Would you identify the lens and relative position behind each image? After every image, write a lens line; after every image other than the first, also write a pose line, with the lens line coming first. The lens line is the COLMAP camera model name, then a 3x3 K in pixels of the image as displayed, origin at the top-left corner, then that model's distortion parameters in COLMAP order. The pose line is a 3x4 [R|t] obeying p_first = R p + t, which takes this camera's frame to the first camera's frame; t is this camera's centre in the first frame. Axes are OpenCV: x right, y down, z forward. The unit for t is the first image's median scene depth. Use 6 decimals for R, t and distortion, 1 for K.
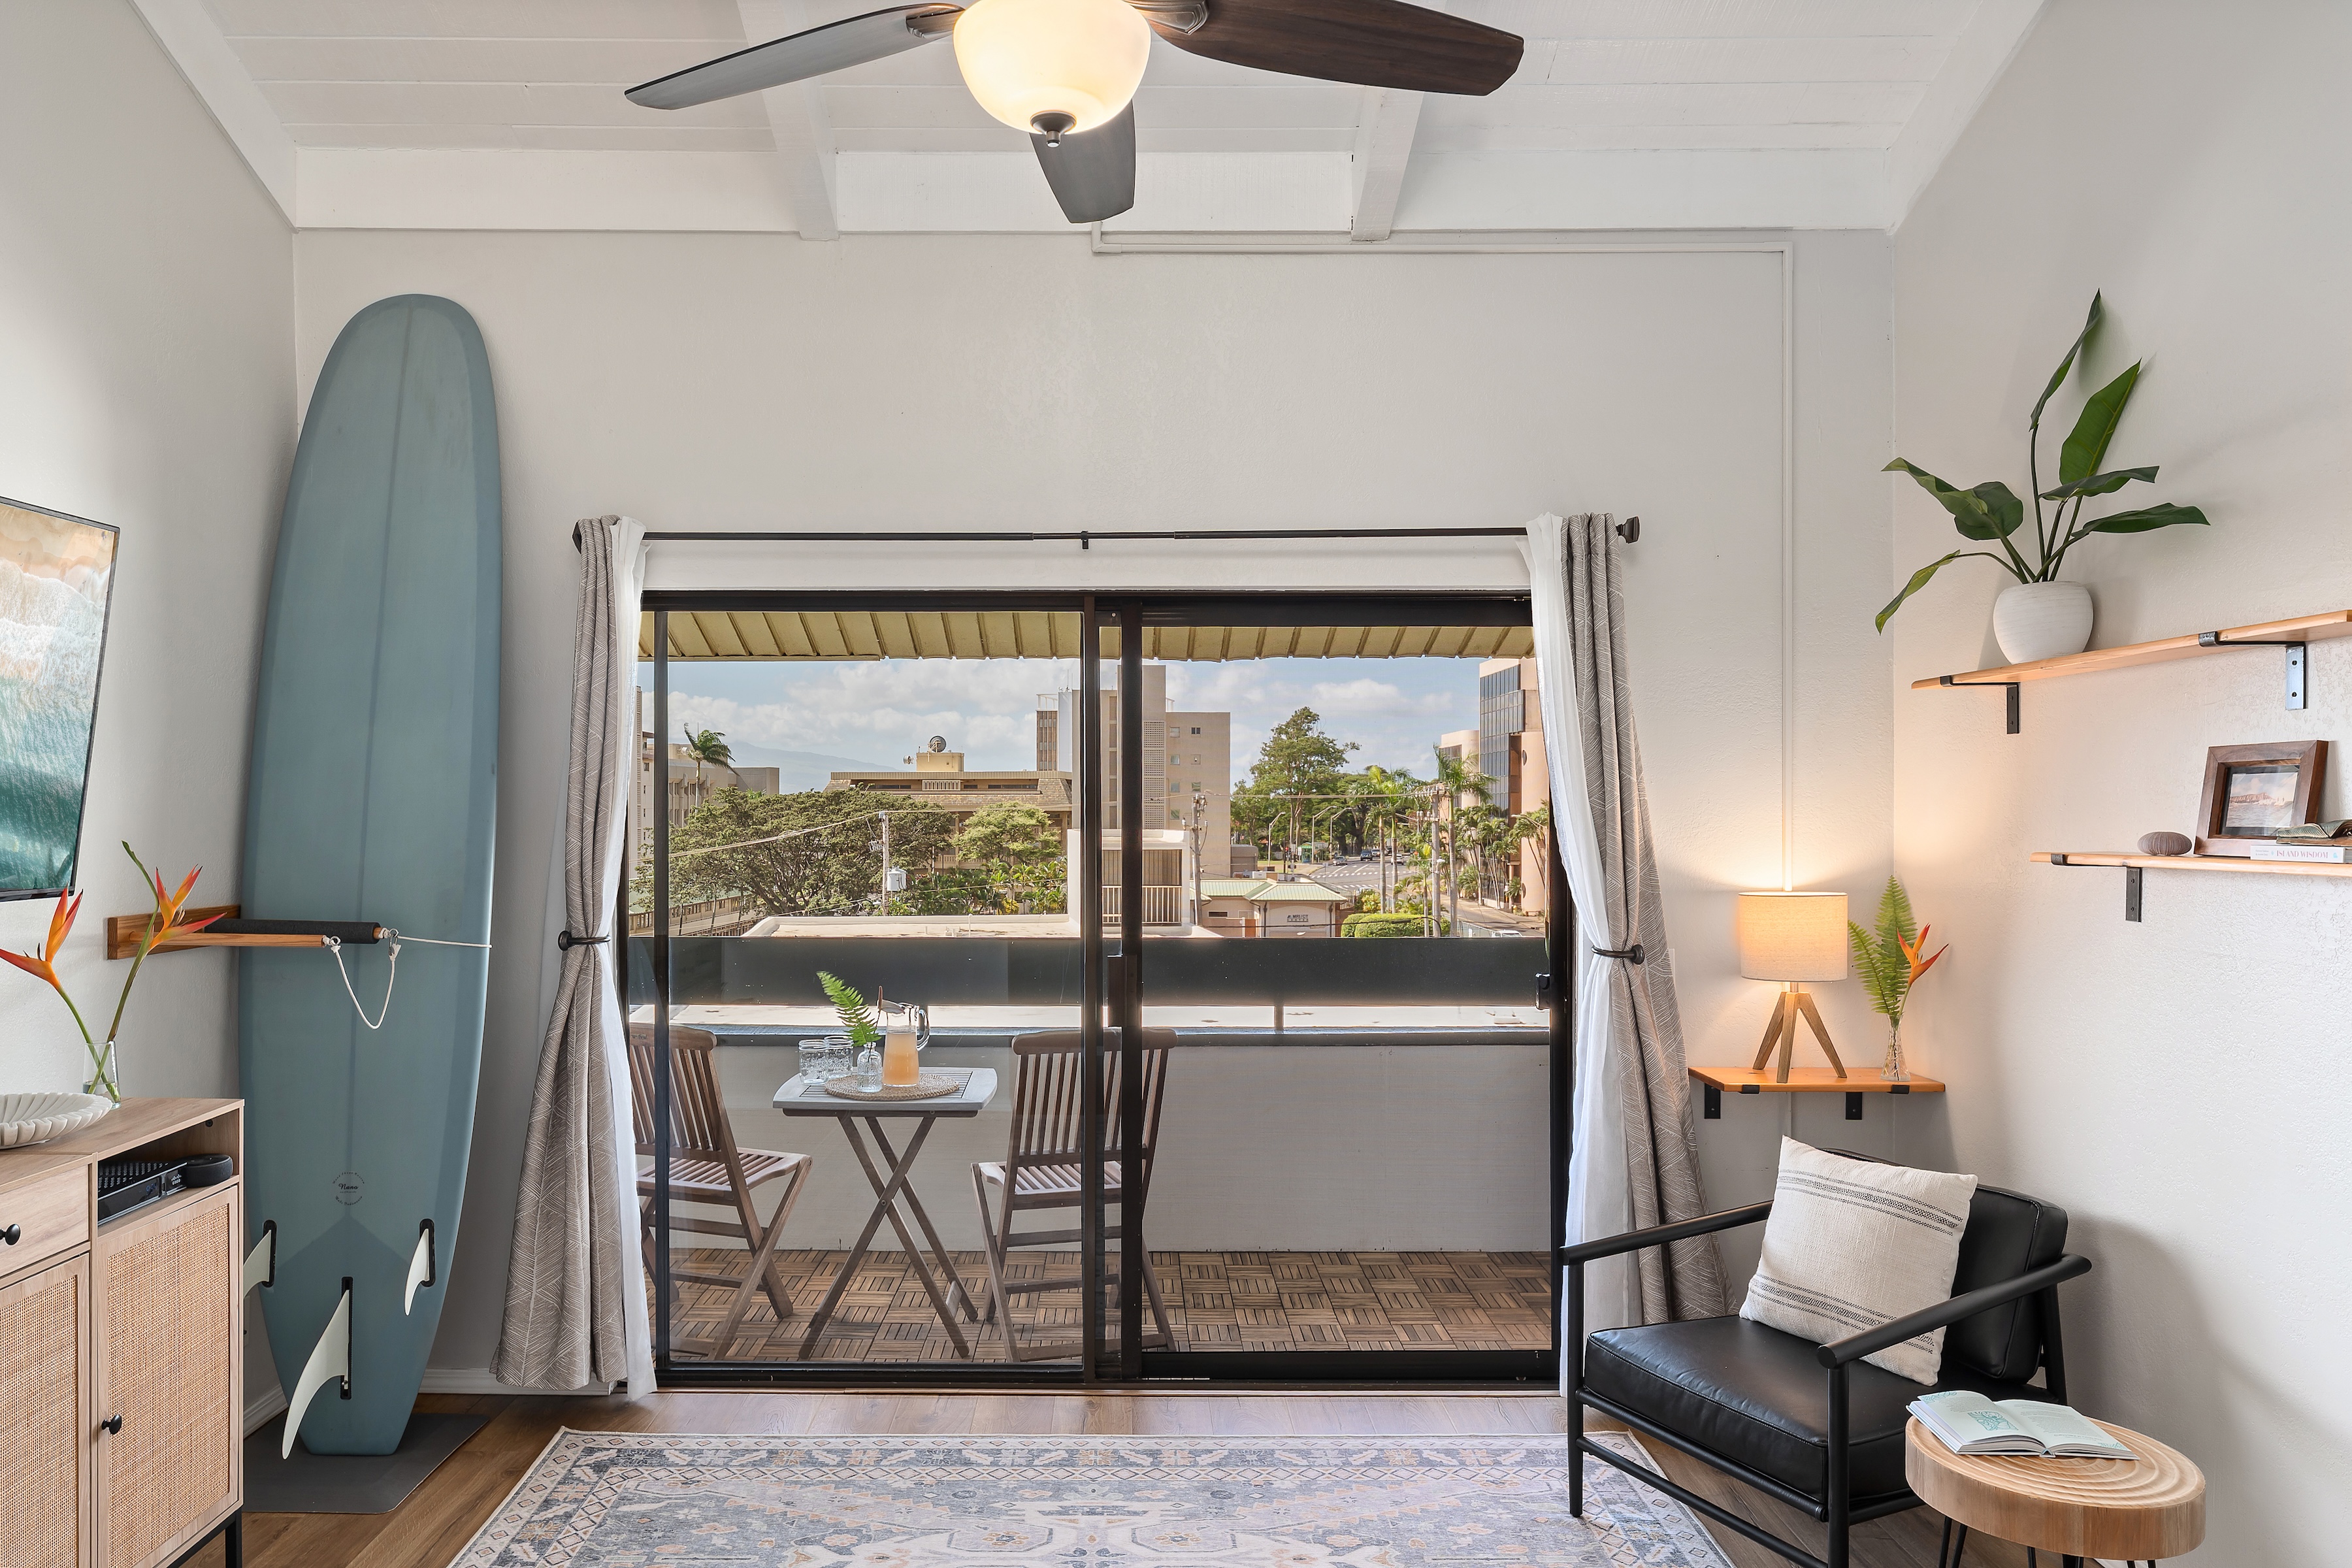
lens RADIAL K [[1563.9, 0, 1107.0], [0, 1563.9, 862.5], [0, 0, 1]] dist [0.011157, -0.003233]
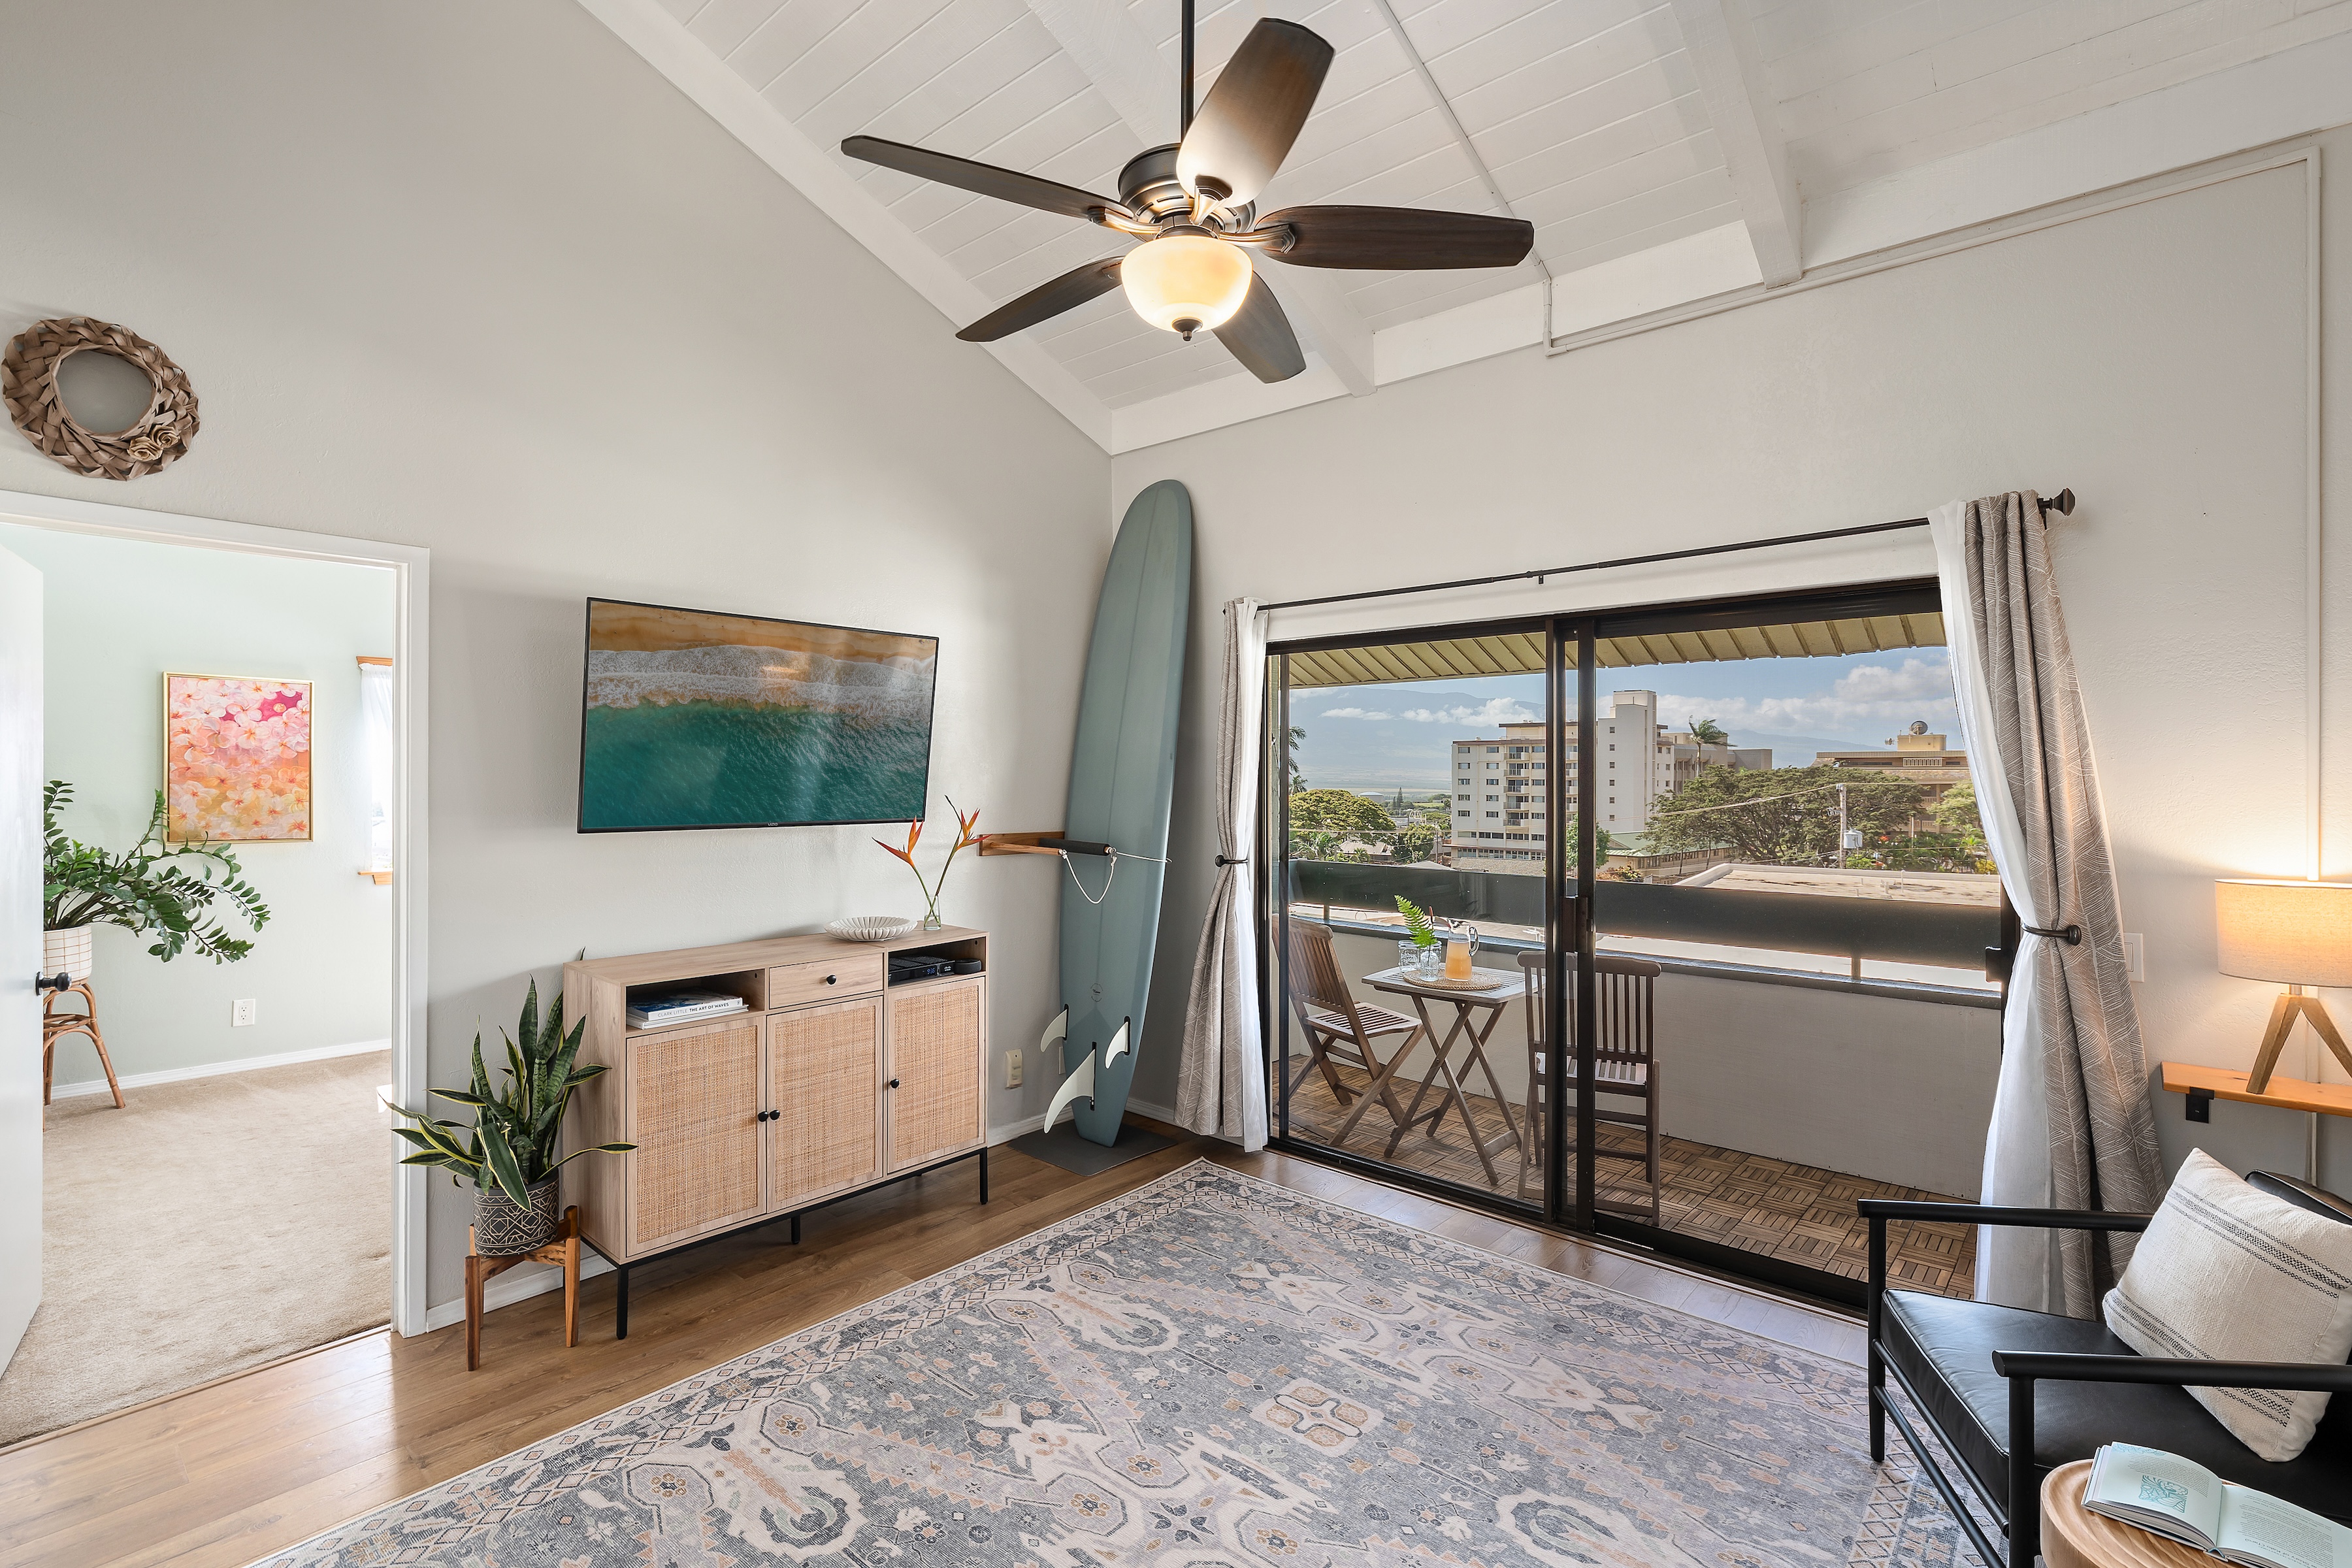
lens RADIAL K [[1079.4, 0, 1167.8], [0, 1079.4, 812.0], [0, 0, 1]] dist [0.005316, -0.000795]
pose [[0.752970, 0.025115, -0.657576, 0.358188], [-0.028110, 0.999587, 0.005990, -0.006365], [0.657455, 0.013974, 0.753364, 0.120043]]
